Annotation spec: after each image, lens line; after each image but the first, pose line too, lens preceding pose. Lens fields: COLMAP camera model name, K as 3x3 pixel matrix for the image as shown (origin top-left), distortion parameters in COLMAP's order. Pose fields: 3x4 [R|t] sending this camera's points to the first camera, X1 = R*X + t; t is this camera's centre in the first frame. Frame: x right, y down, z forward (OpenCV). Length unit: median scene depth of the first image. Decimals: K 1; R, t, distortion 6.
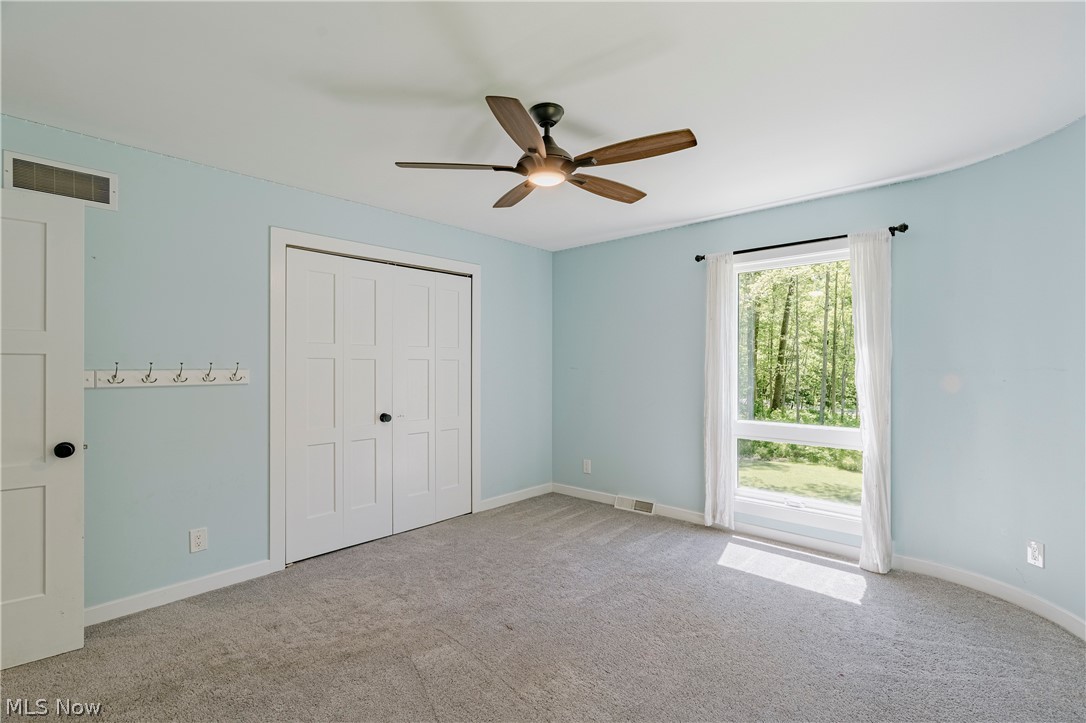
lens RADIAL K [[486.6, 0, 546.3], [0, 486.6, 366.6], [0, 0, 1]] dist [-0.002046, -0.000168]
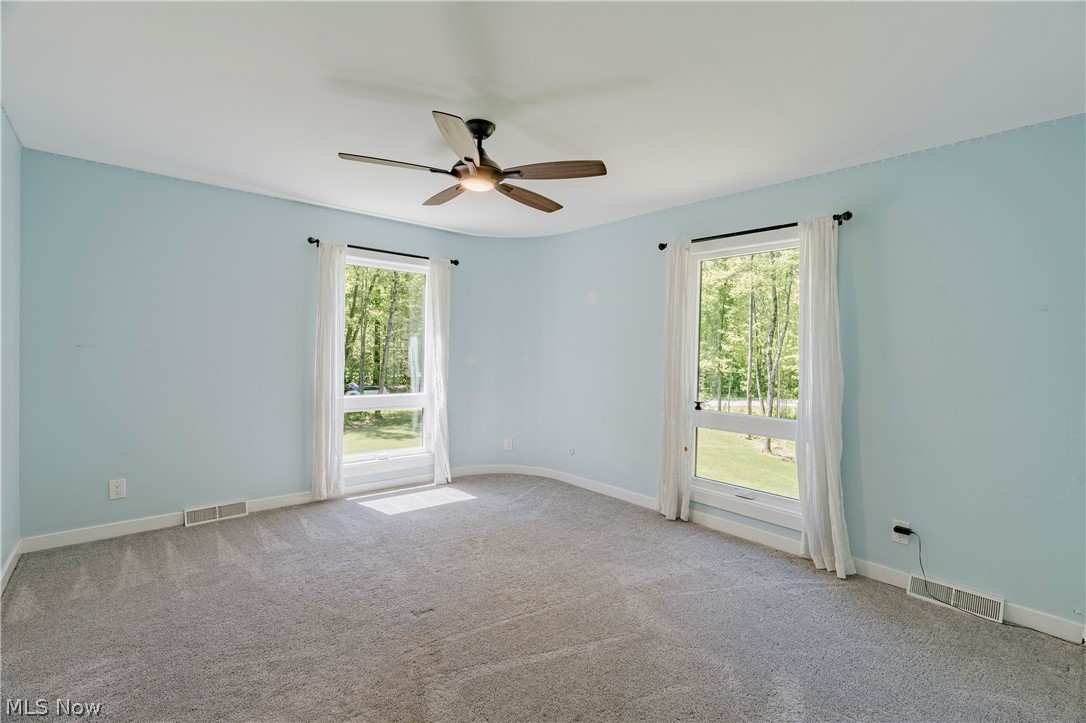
lens RADIAL K [[497.9, 0, 541.5], [0, 497.9, 358.1], [0, 0, 1]] dist [0.000026, 0.000500]
pose [[0.136744, -0.016279, 0.990473, -0.725373], [-0.021491, 0.999581, 0.019396, -0.010235], [-0.990373, -0.023938, 0.136336, 0.426412]]
